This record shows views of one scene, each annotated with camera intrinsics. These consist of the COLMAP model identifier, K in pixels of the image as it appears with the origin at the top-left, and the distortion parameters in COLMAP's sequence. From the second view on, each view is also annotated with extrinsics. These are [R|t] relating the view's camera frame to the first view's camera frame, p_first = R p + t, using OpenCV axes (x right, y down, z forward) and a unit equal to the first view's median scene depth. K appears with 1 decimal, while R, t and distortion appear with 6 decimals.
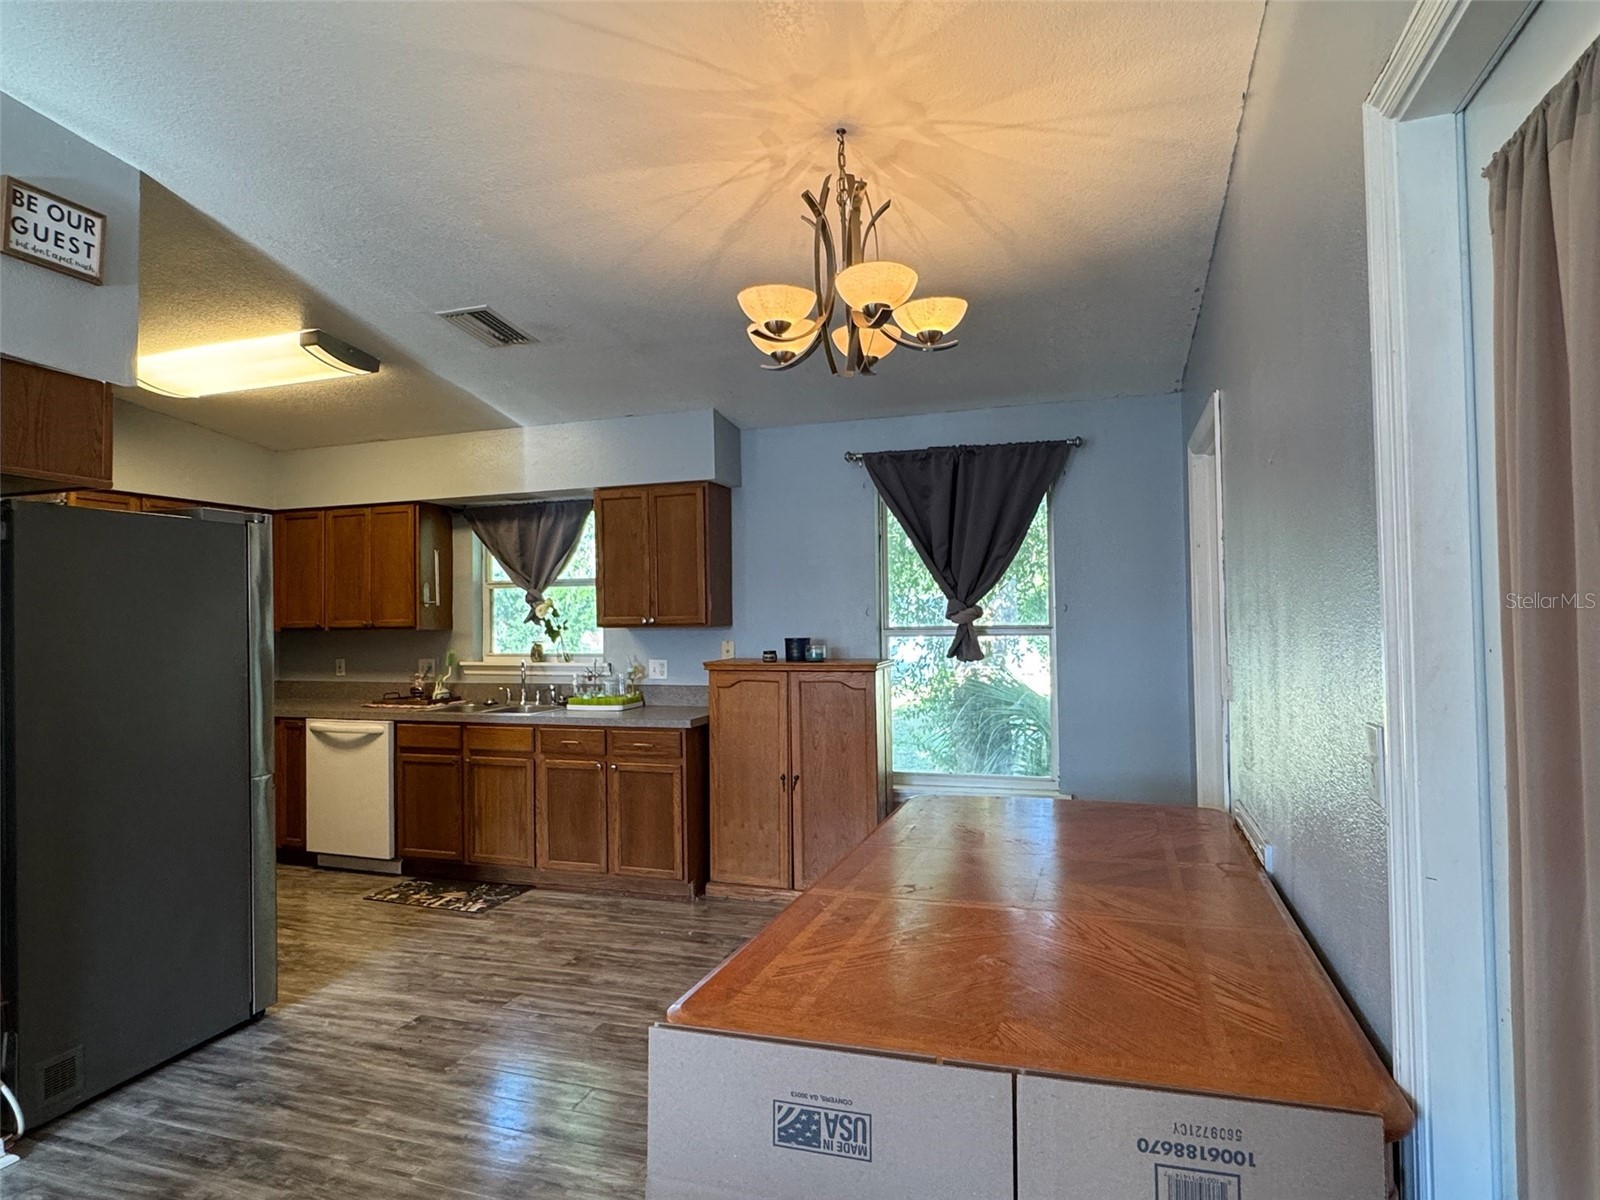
lens RADIAL K [[927.9, 0, 796.6], [0, 927.9, 599.4], [0, 0, 1]] dist [-0.000287, 0.000104]
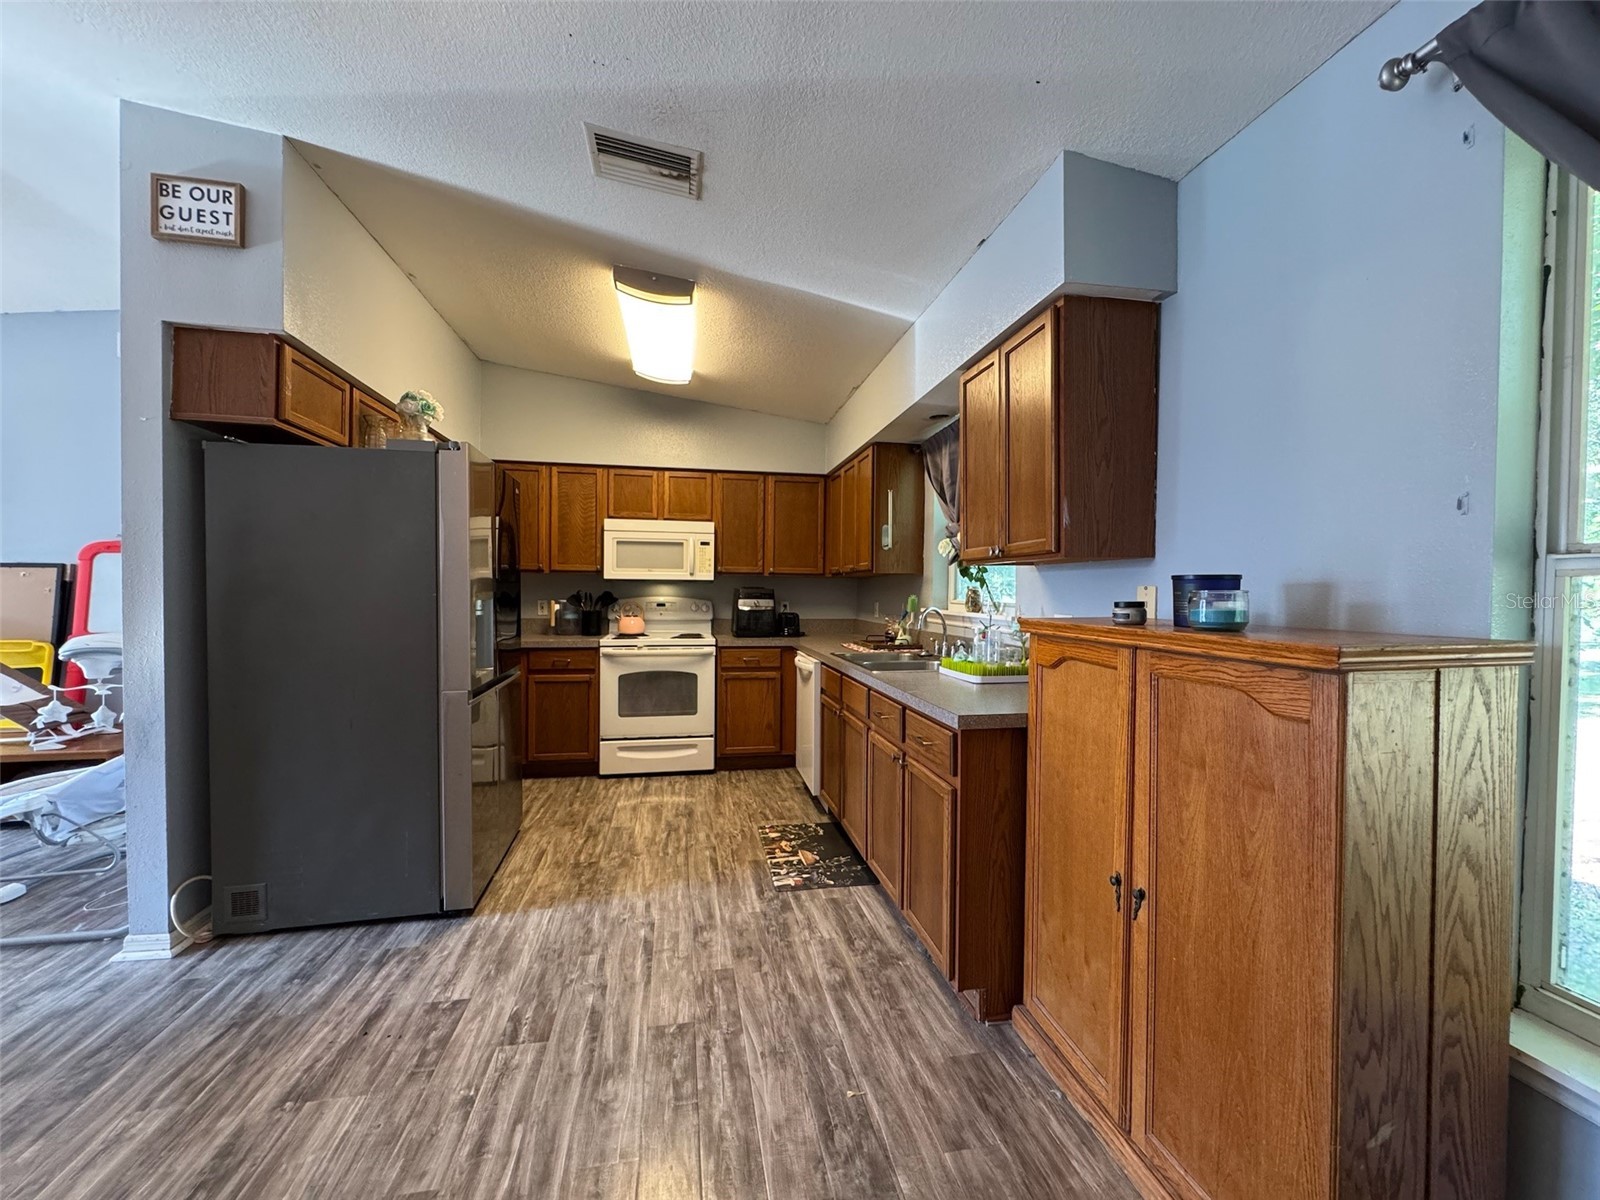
lens RADIAL K [[642.9, 0, 803.1], [0, 642.9, 601.0], [0, 0, 1]] dist [-0.003253, 0.000030]
pose [[0.486138, 0.033671, -0.873233, 0.233176], [0.001517, 0.999223, 0.039374, 0.055893], [0.873881, -0.020466, 0.485710, 0.929979]]
